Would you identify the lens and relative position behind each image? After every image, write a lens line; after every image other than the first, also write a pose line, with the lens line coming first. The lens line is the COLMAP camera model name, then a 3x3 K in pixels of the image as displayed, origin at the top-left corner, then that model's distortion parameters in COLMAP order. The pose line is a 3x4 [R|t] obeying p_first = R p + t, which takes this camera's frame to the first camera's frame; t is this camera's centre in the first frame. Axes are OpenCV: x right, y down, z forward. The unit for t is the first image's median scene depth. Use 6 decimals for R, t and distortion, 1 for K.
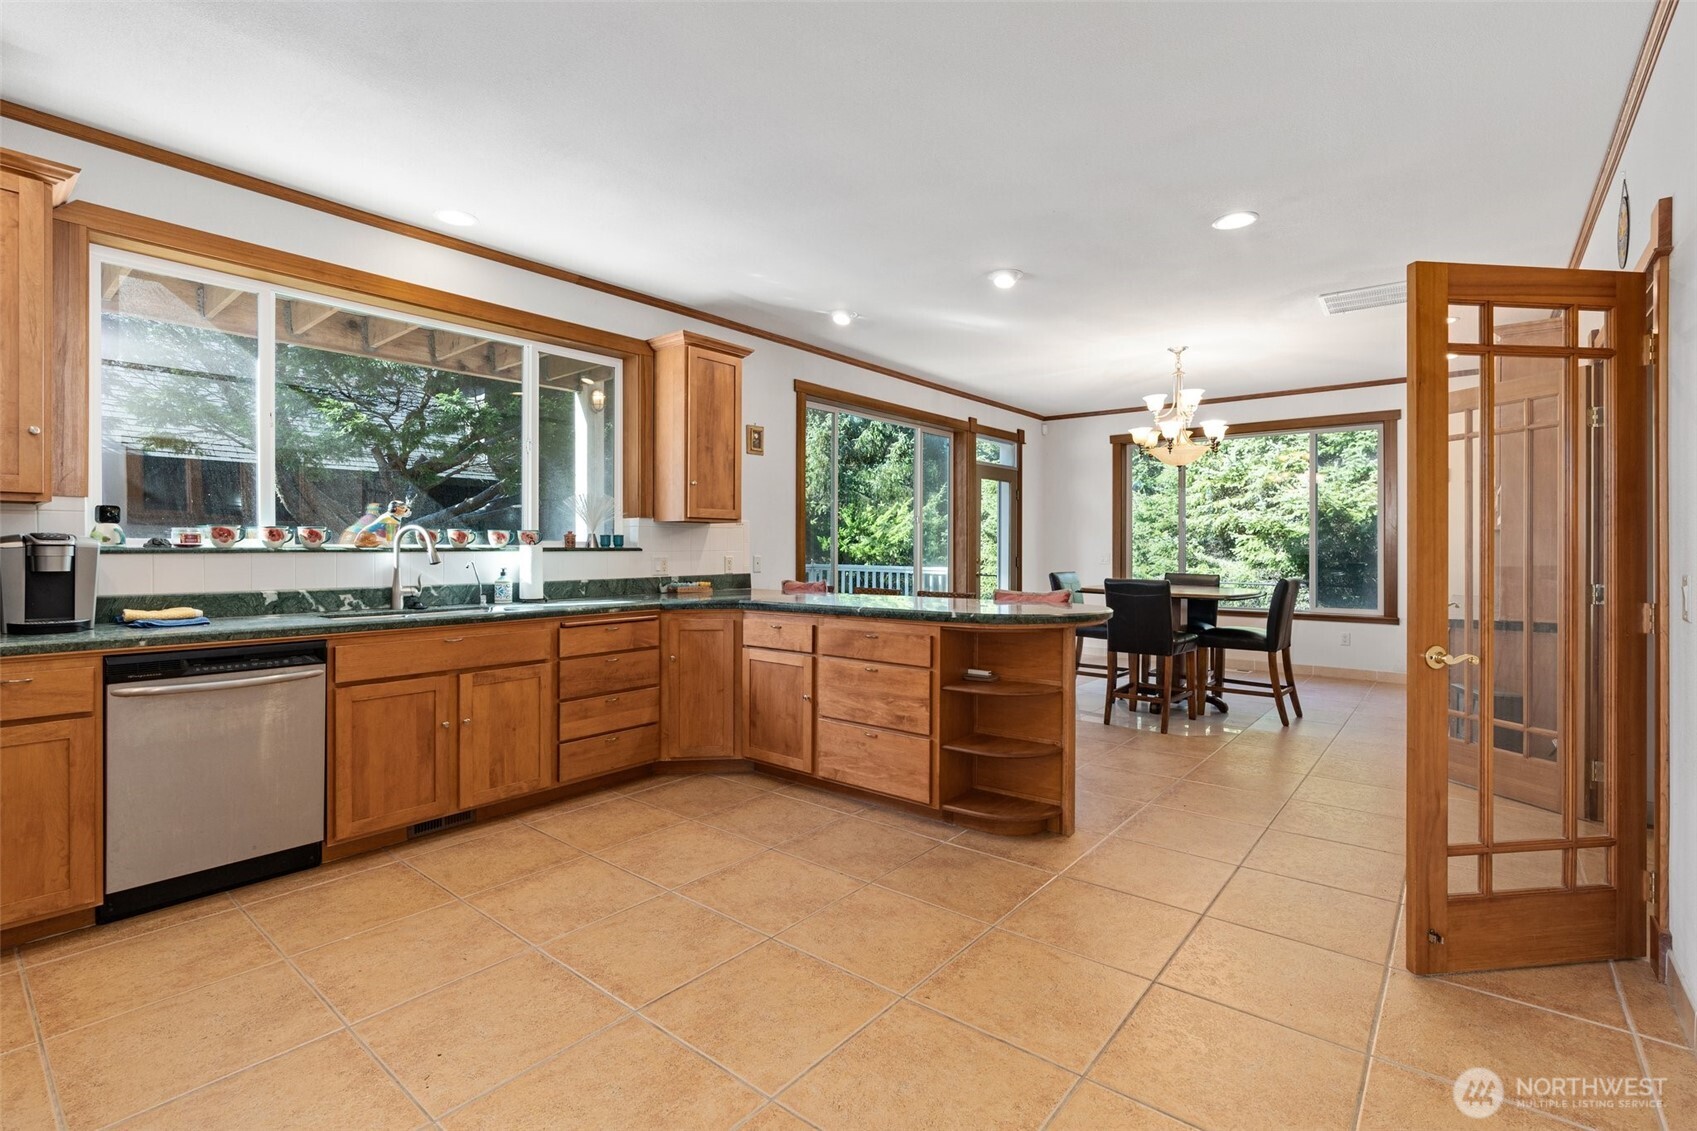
lens RADIAL K [[774.6, 0, 846.8], [0, 774.6, 550.2], [0, 0, 1]] dist [-0.003746, 0.002293]
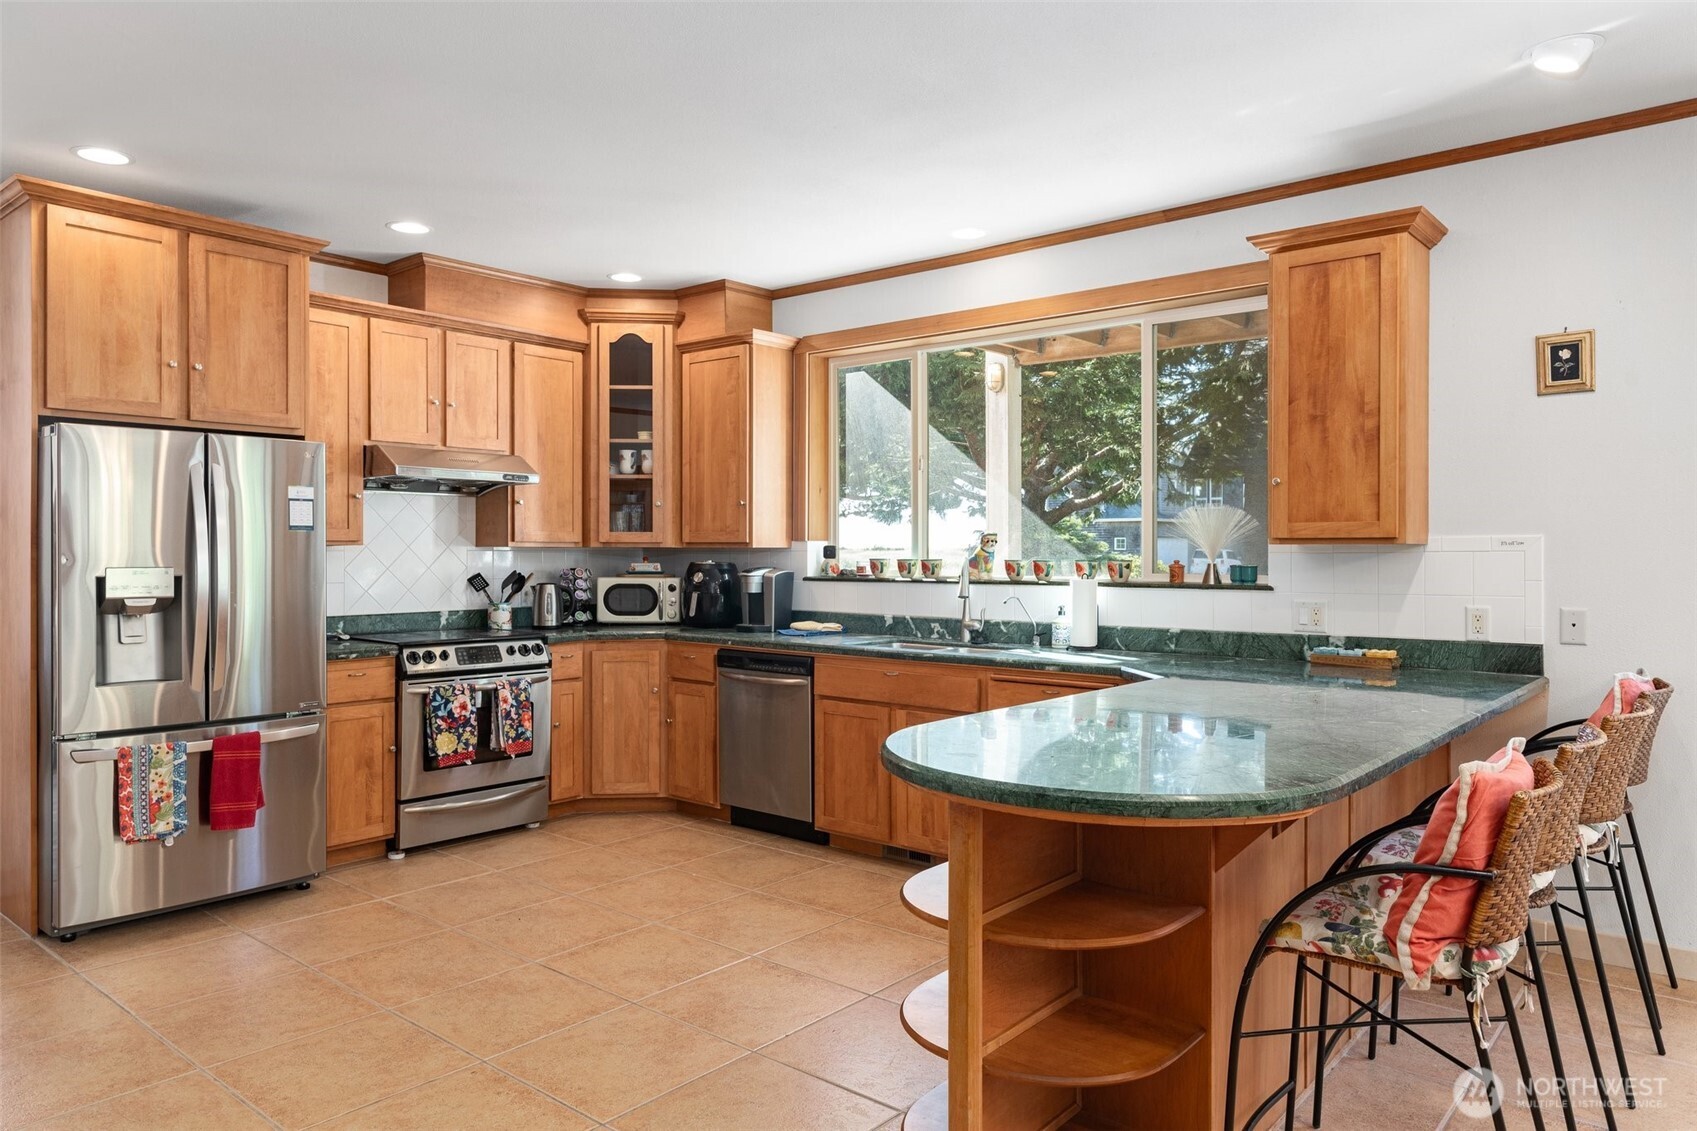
lens RADIAL K [[1130.9, 0, 838.2], [0, 1130.9, 554.7], [0, 0, 1]] dist [0.004567, 0.003744]
pose [[-0.021472, 0.004239, -0.999760, 0.839748], [-0.002713, 0.999987, 0.004298, -0.039728], [0.999766, 0.002805, -0.021460, 0.830148]]
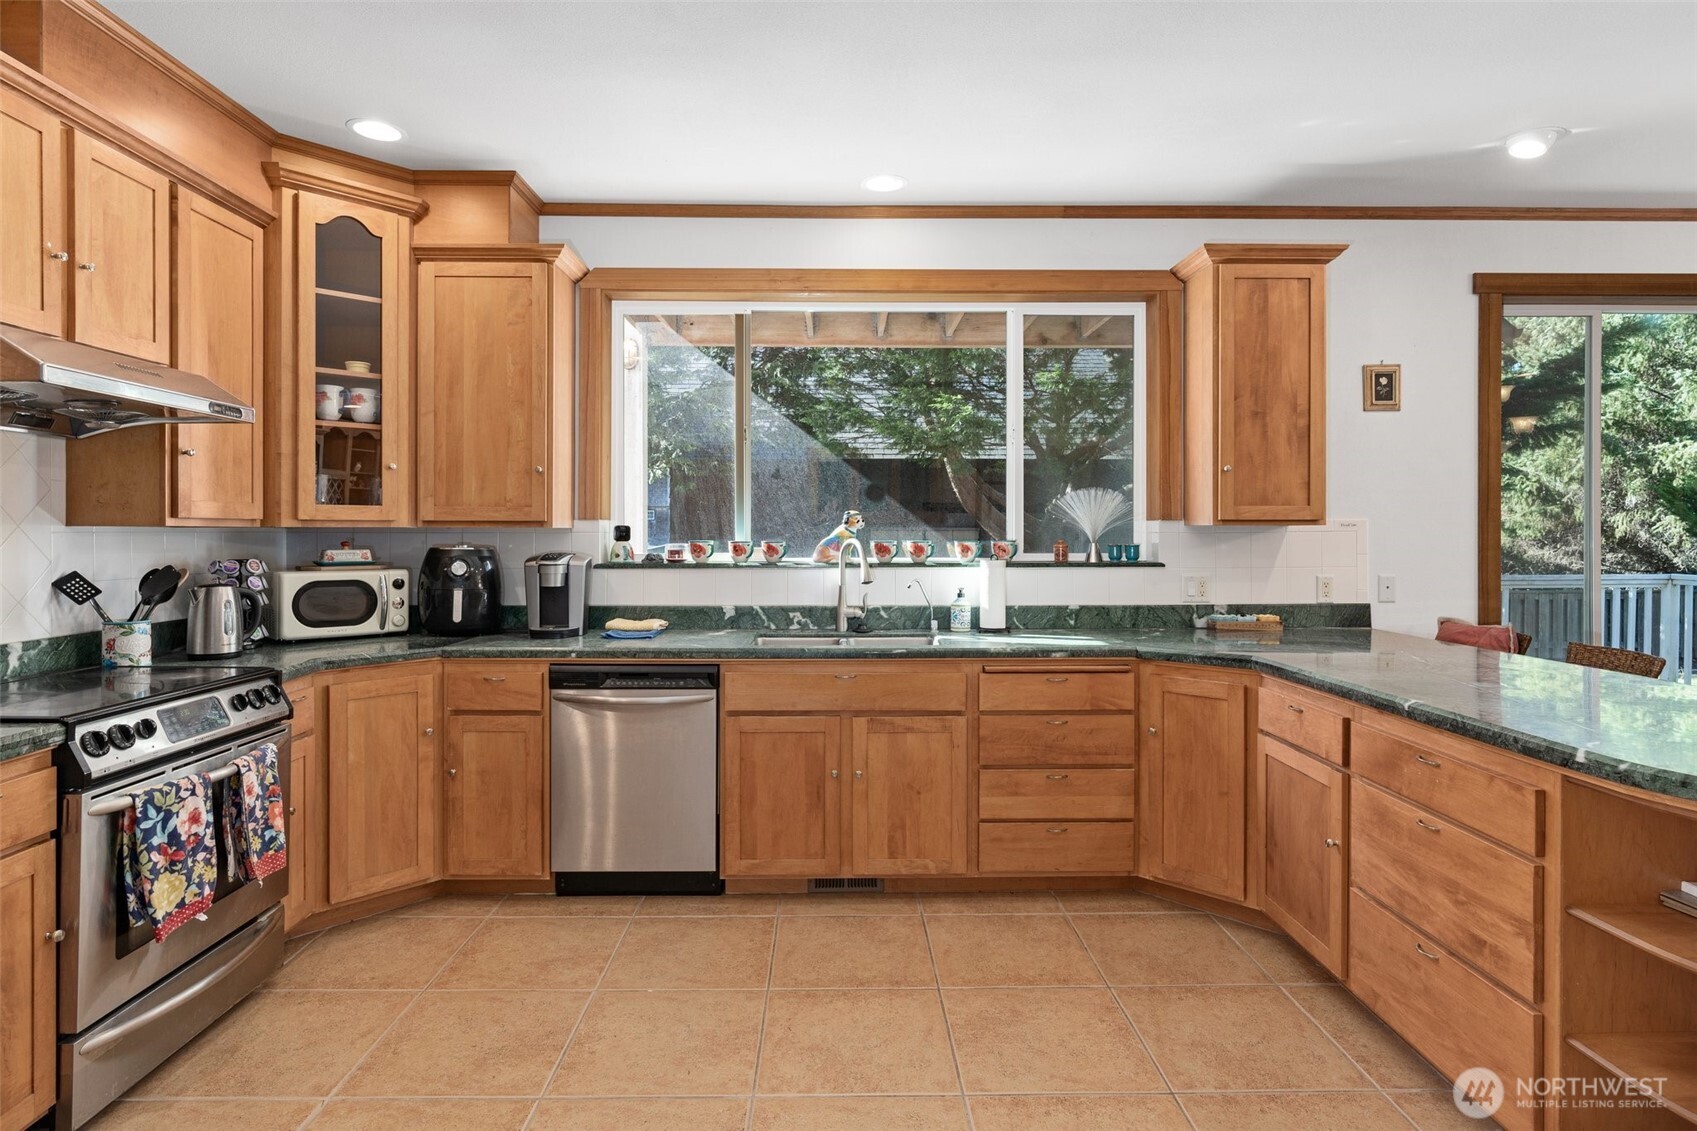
lens RADIAL K [[910.5, 0, 843.7], [0, 910.5, 530.7], [0, 0, 1]] dist [-0.002780, 0.001394]
pose [[0.645299, -0.000686, -0.763929, 0.229319], [-0.001143, 0.999998, -0.001863, -0.038030], [0.763929, 0.002075, 0.645297, 0.296884]]
